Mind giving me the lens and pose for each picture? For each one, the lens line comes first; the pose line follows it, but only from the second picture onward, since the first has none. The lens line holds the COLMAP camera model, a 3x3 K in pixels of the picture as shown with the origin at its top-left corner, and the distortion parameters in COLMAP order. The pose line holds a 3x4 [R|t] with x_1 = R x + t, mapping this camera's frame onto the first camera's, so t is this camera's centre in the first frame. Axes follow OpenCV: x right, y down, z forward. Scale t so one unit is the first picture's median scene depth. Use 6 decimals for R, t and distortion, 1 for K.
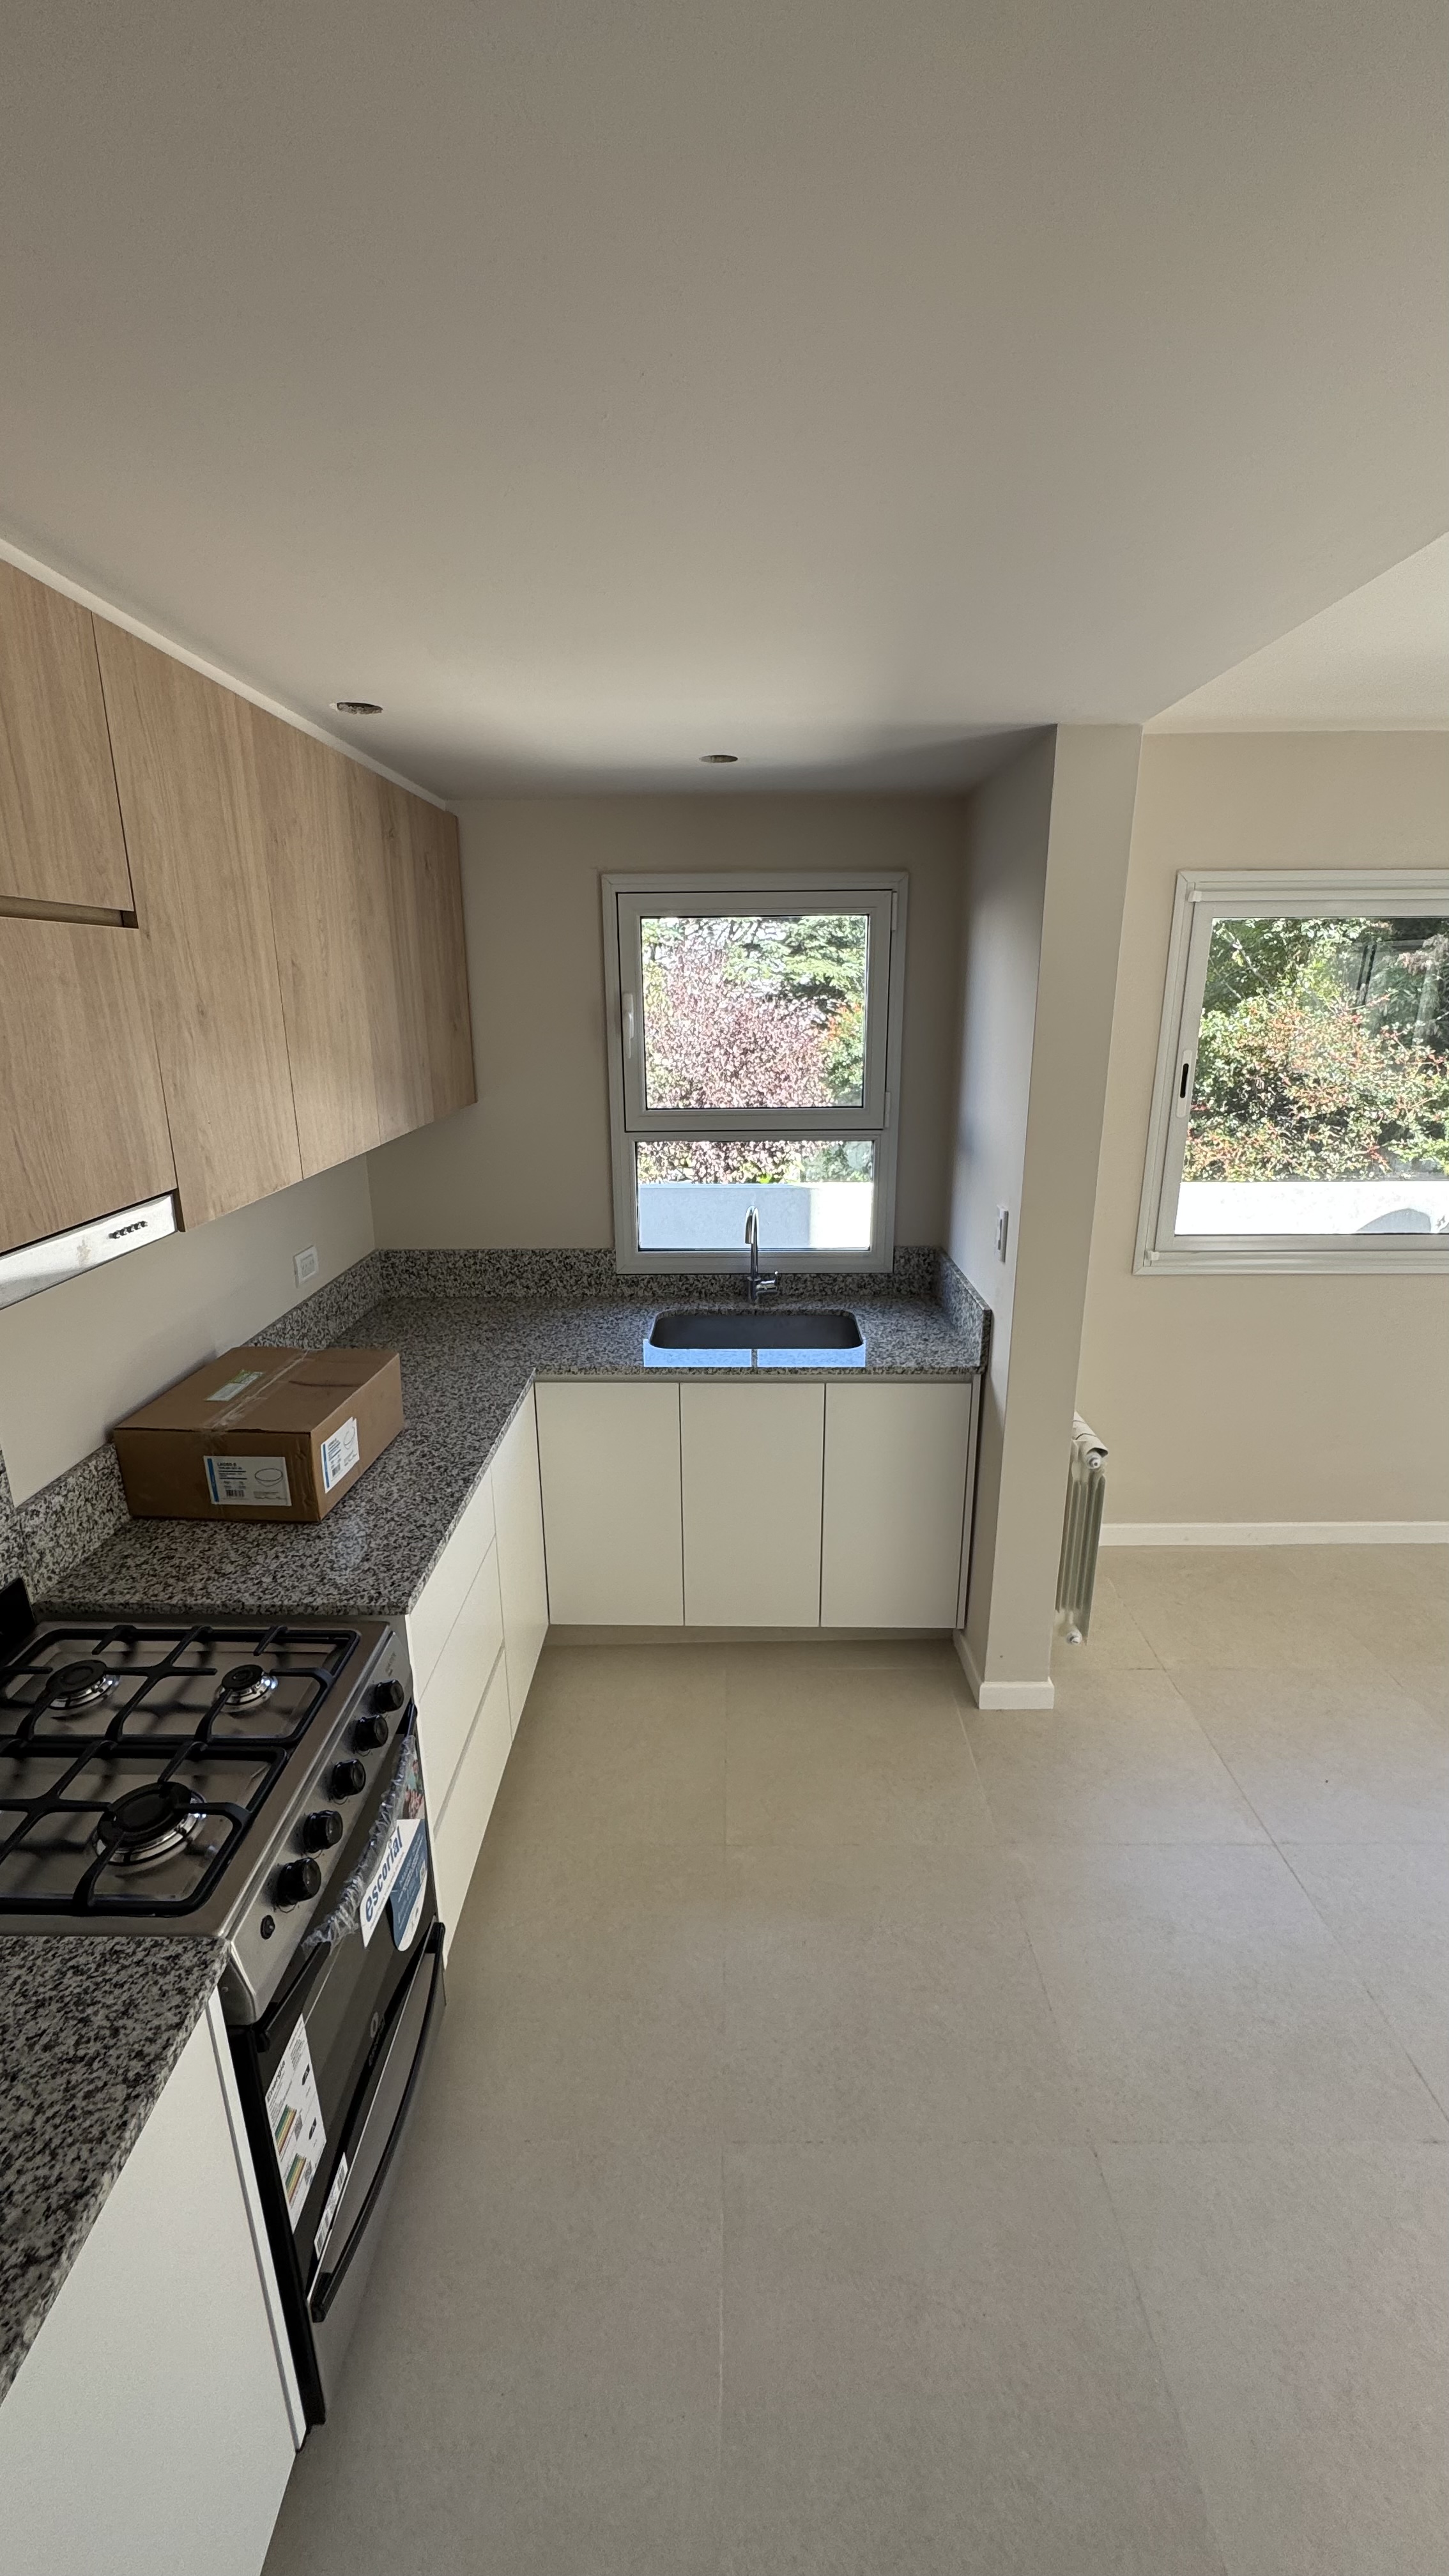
lens RADIAL K [[1021.8, 0, 723.2], [0, 1021.8, 1282.5], [0, 0, 1]] dist [-0.001745, 0.000206]
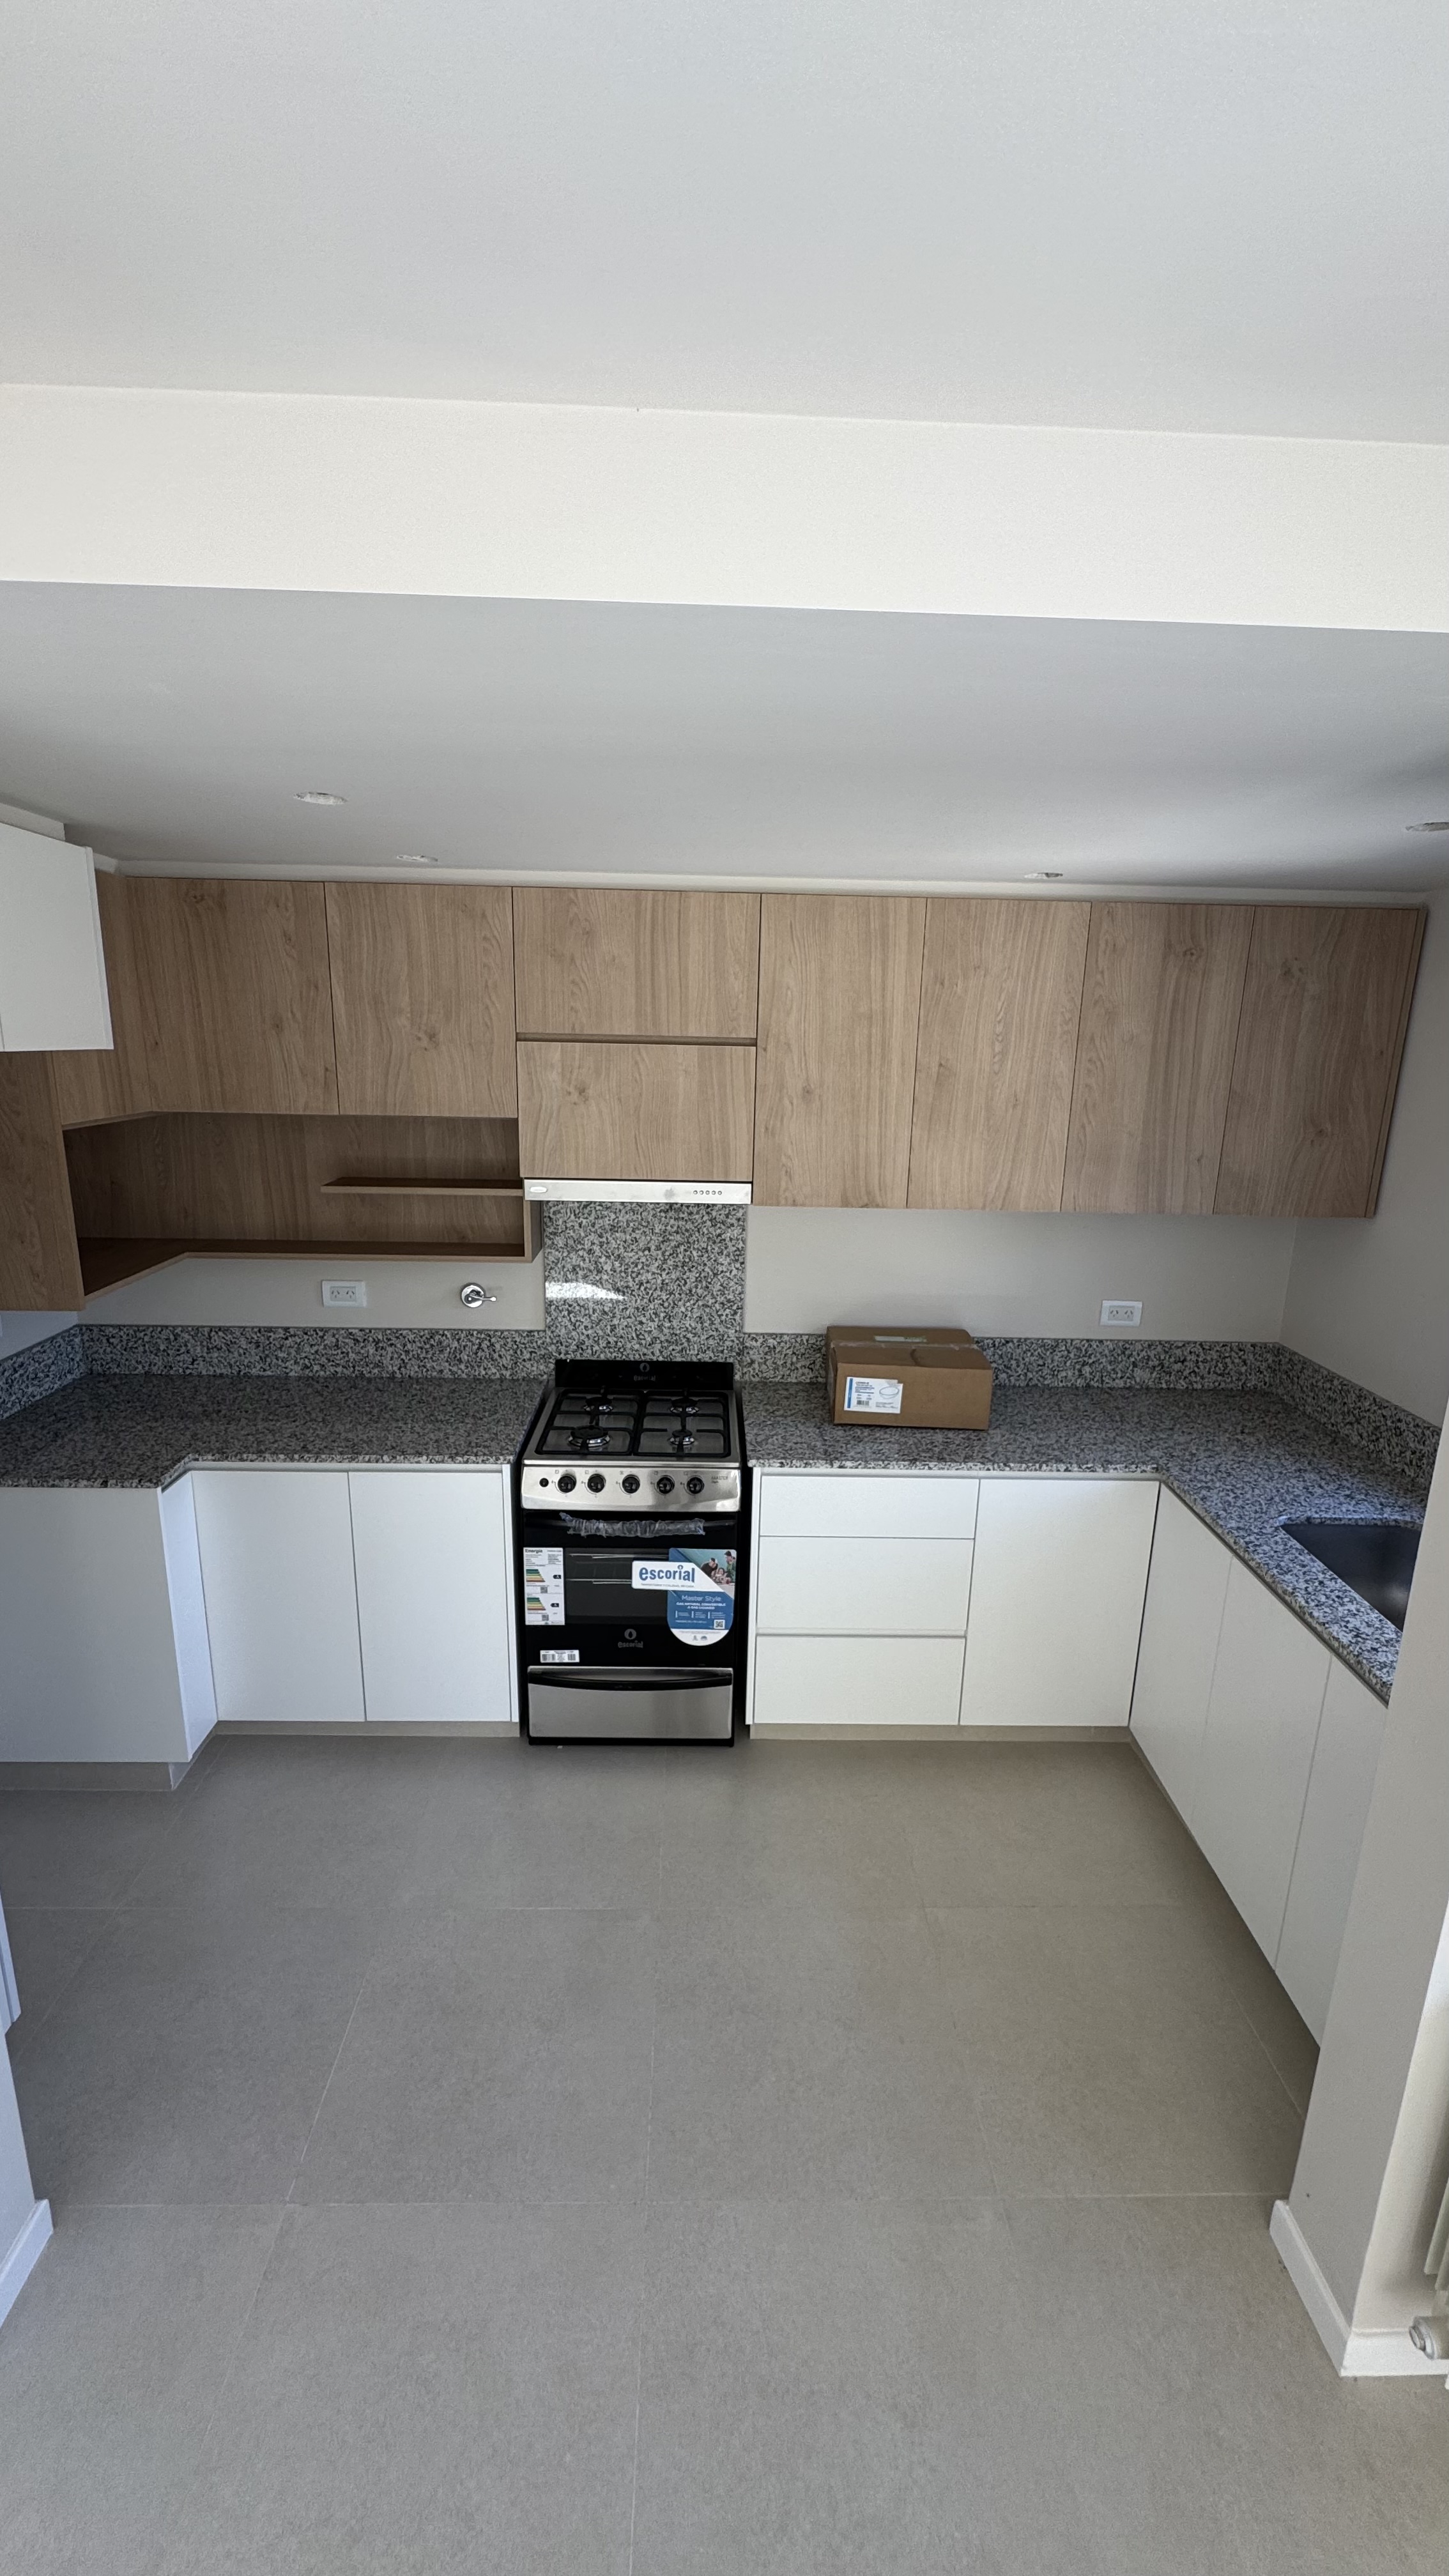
lens RADIAL K [[1021.8, 0, 721.3], [0, 1021.8, 1280.2], [0, 0, 1]] dist [-0.001745, 0.000206]
pose [[0.036432, 0.239751, -0.970151, 0.599412], [-0.302033, 0.928037, 0.218001, -0.143716], [0.952601, 0.285075, 0.106223, 0.364462]]
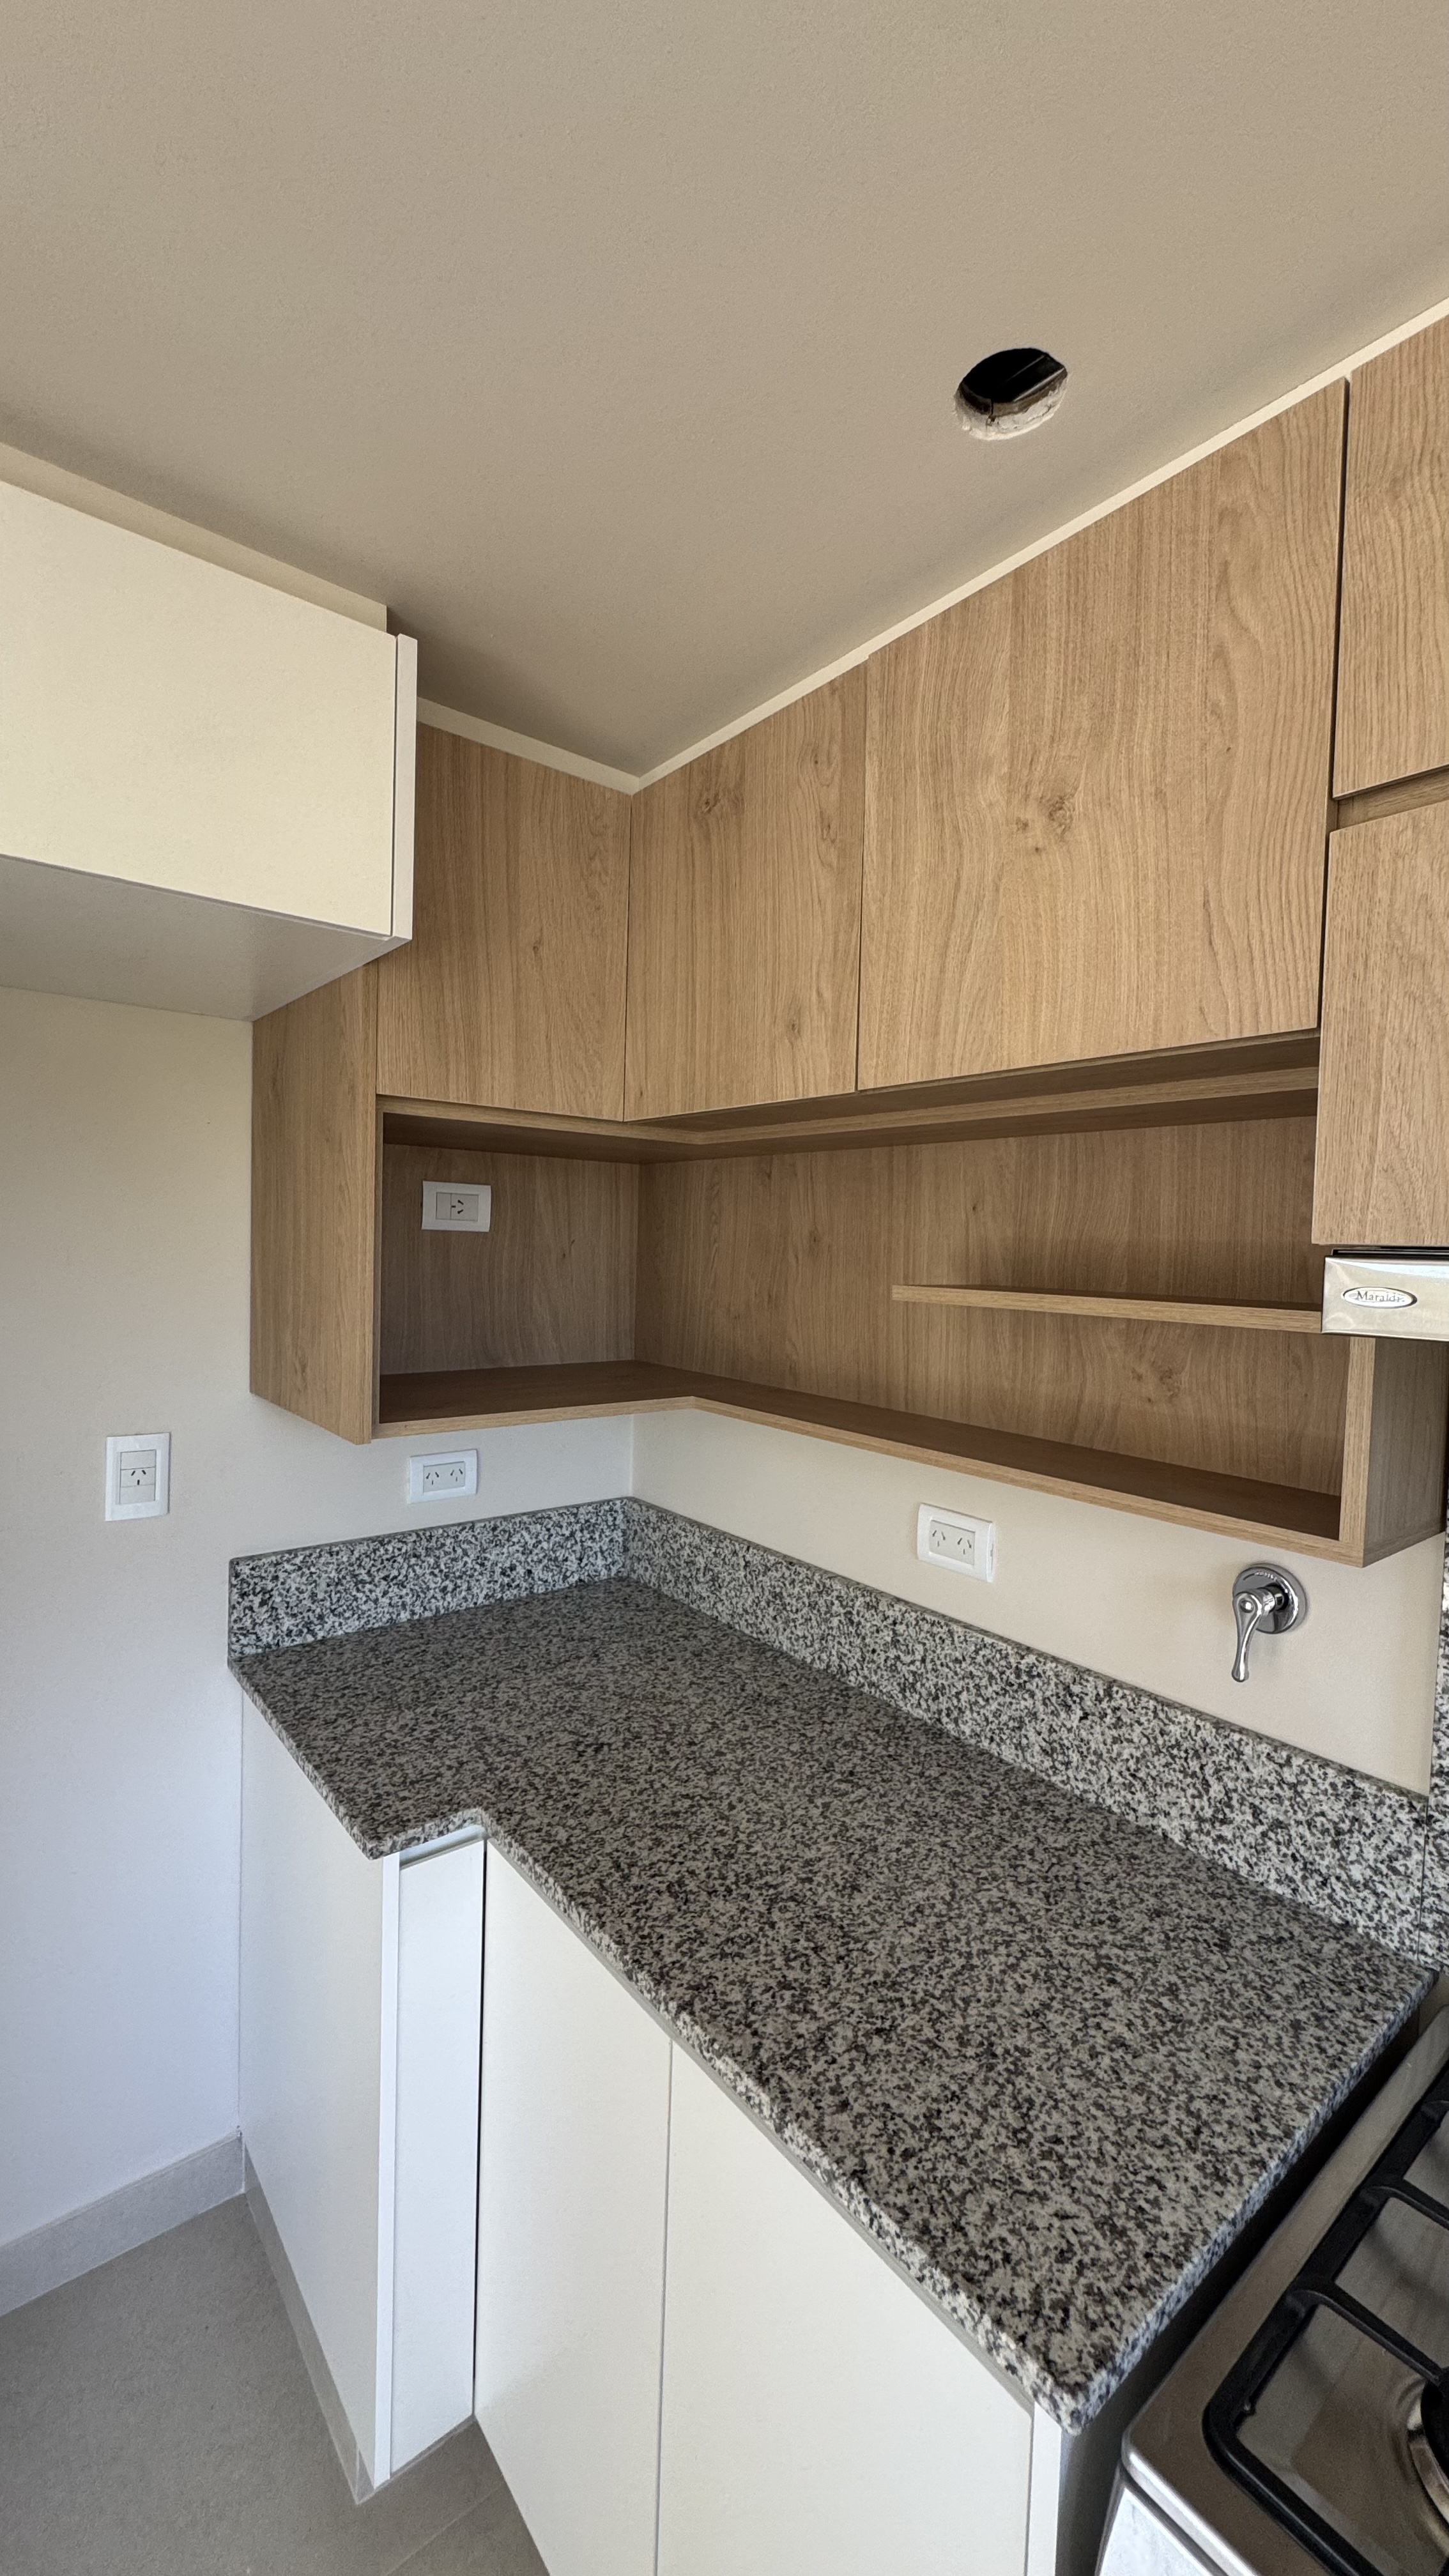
lens RADIAL K [[1096.0, 0, 723.6], [0, 1096.0, 1289.3], [0, 0, 1]] dist [-0.002134, -0.000166]
pose [[-0.780787, 0.026482, -0.624236, 0.001723], [-0.187930, 0.942881, 0.275060, -0.019943], [0.595864, 0.332076, -0.731213, 0.376035]]
